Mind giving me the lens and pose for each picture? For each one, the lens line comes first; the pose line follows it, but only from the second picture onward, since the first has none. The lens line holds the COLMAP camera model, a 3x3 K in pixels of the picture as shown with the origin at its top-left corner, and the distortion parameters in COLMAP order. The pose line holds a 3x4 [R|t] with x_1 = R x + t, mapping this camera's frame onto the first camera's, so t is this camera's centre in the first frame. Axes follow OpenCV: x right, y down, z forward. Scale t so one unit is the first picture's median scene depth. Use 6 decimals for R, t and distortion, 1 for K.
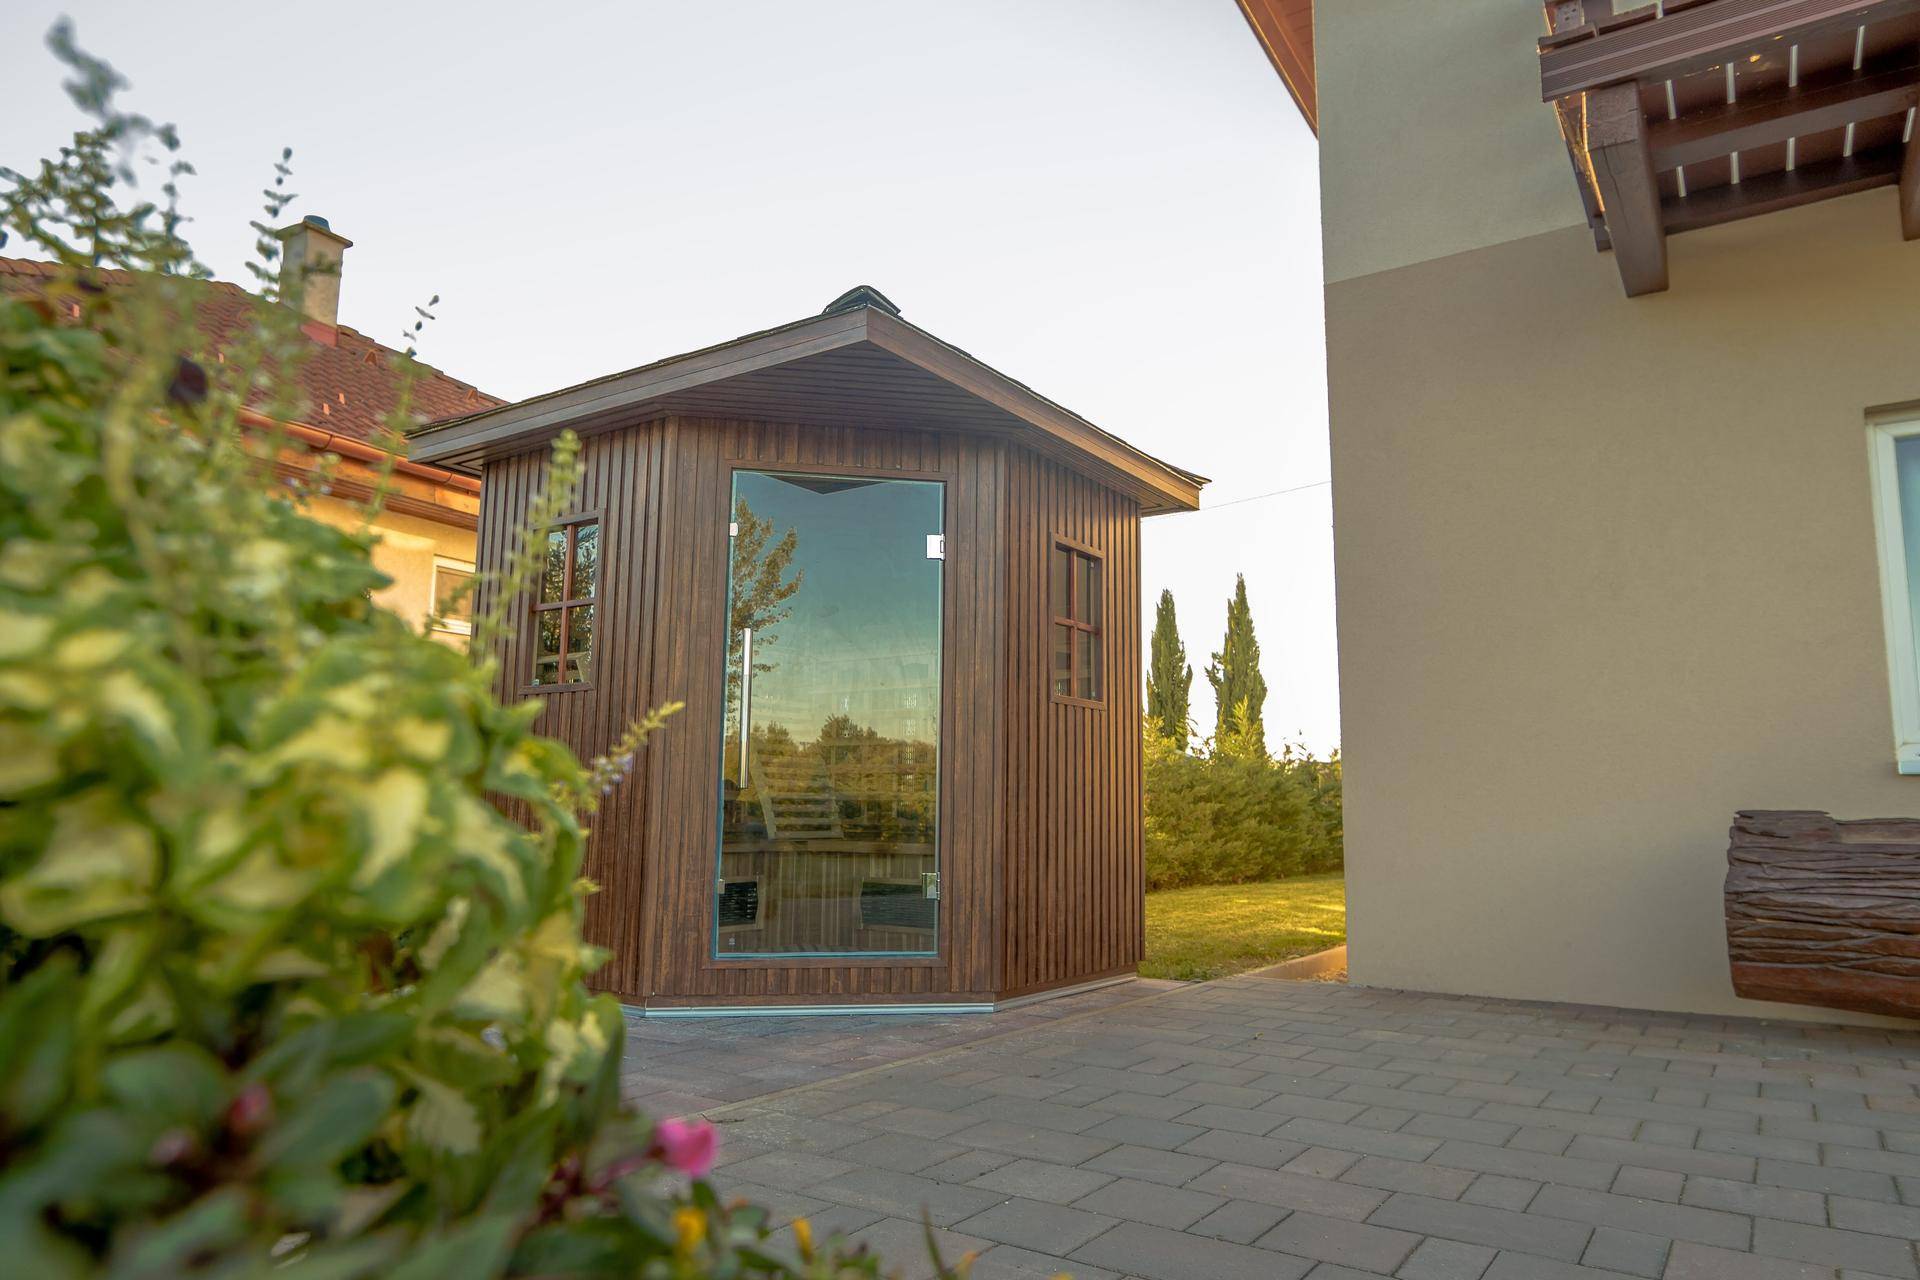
lens RADIAL K [[1199.8, 0, 973.6], [0, 1199.8, 642.8], [0, 0, 1]] dist [-0.001478, -0.000548]
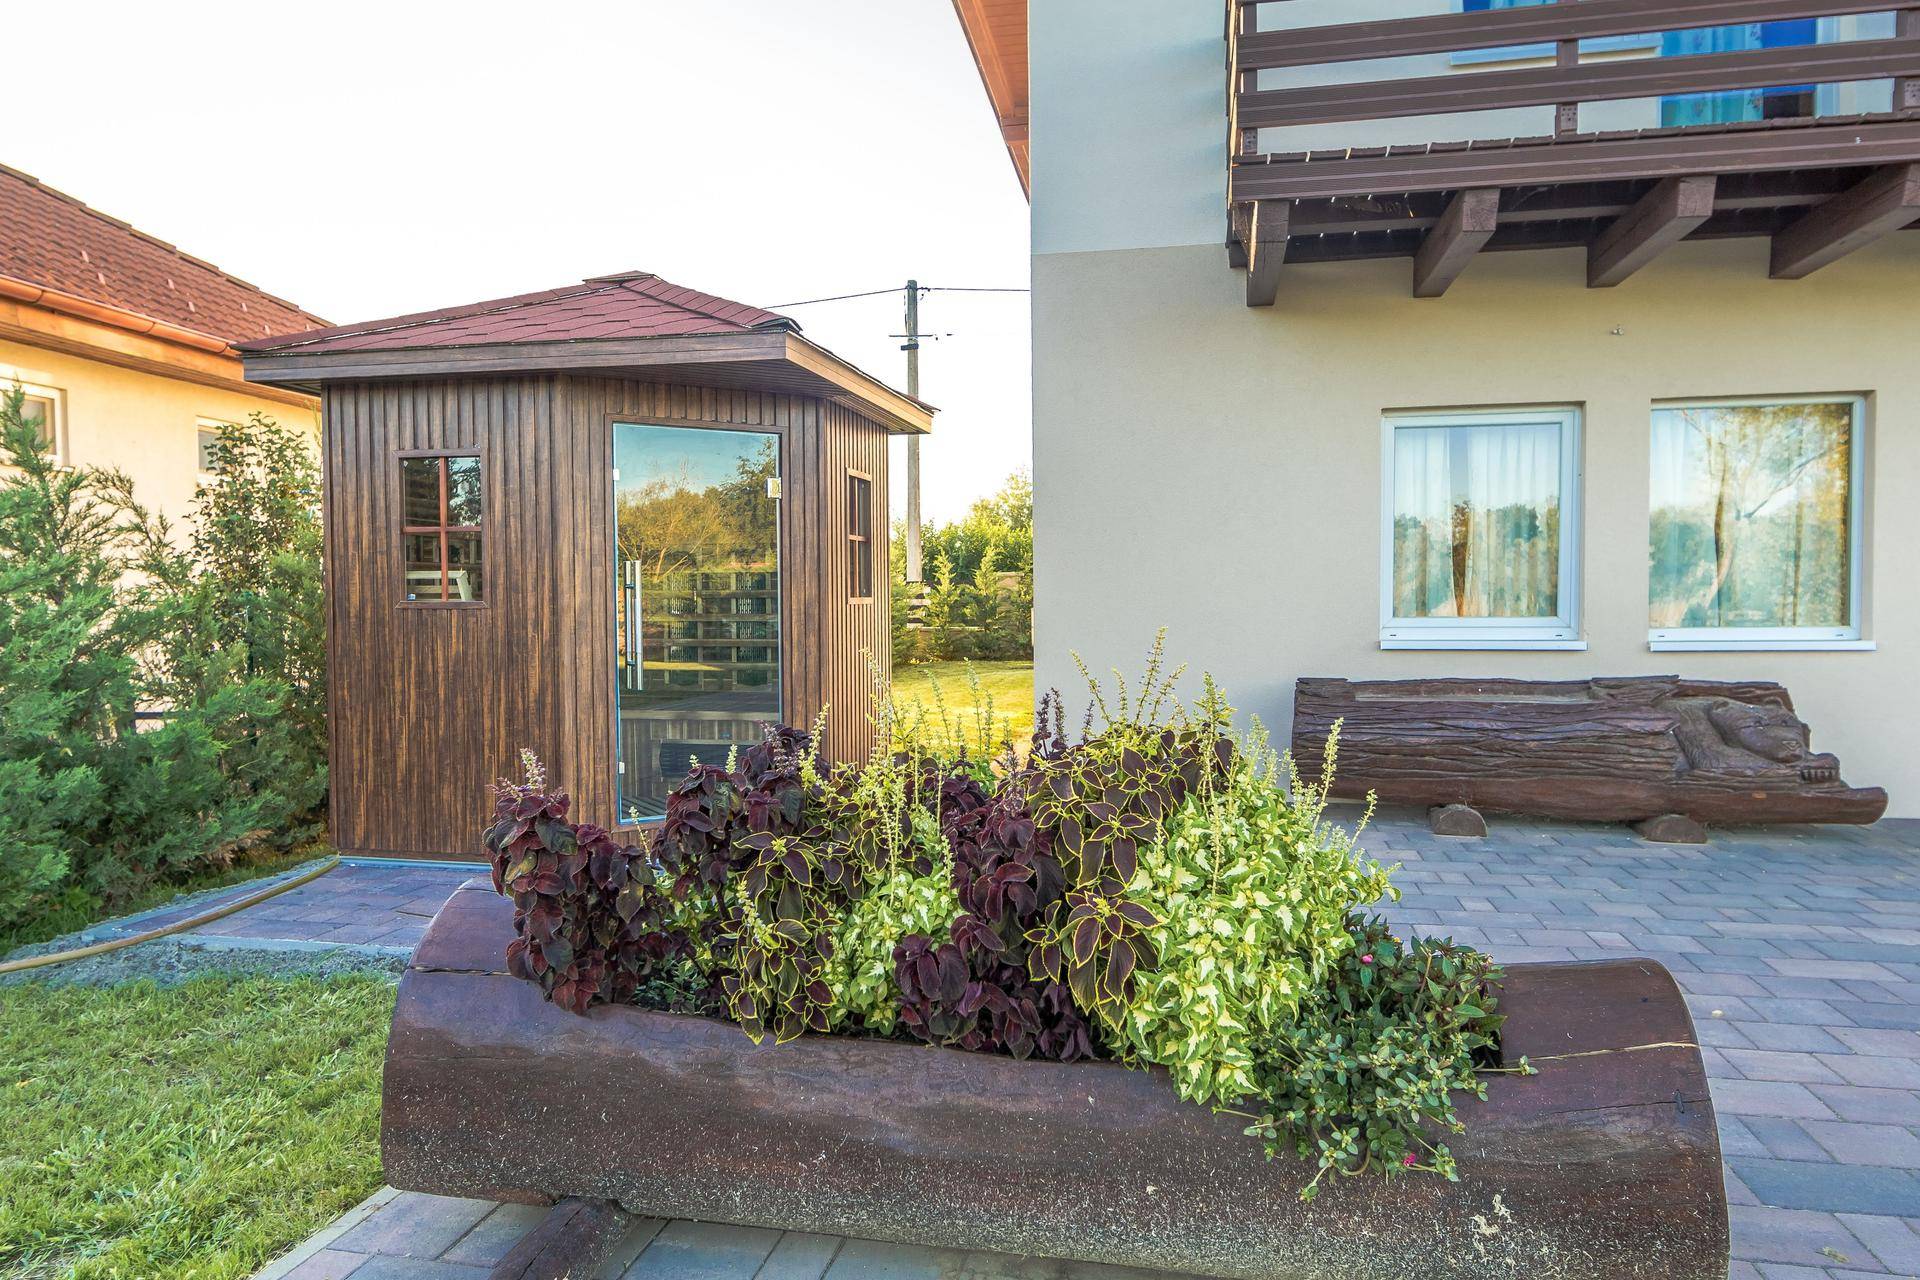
lens RADIAL K [[1236.2, 0, 962.2], [0, 1236.2, 642.3], [0, 0, 1]] dist [0.001440, 0.003289]
pose [[0.924771, -0.031480, 0.379219, -0.340806], [-0.038248, 0.983835, 0.174942, -0.153691], [-0.378596, -0.176286, 0.908619, -0.266205]]
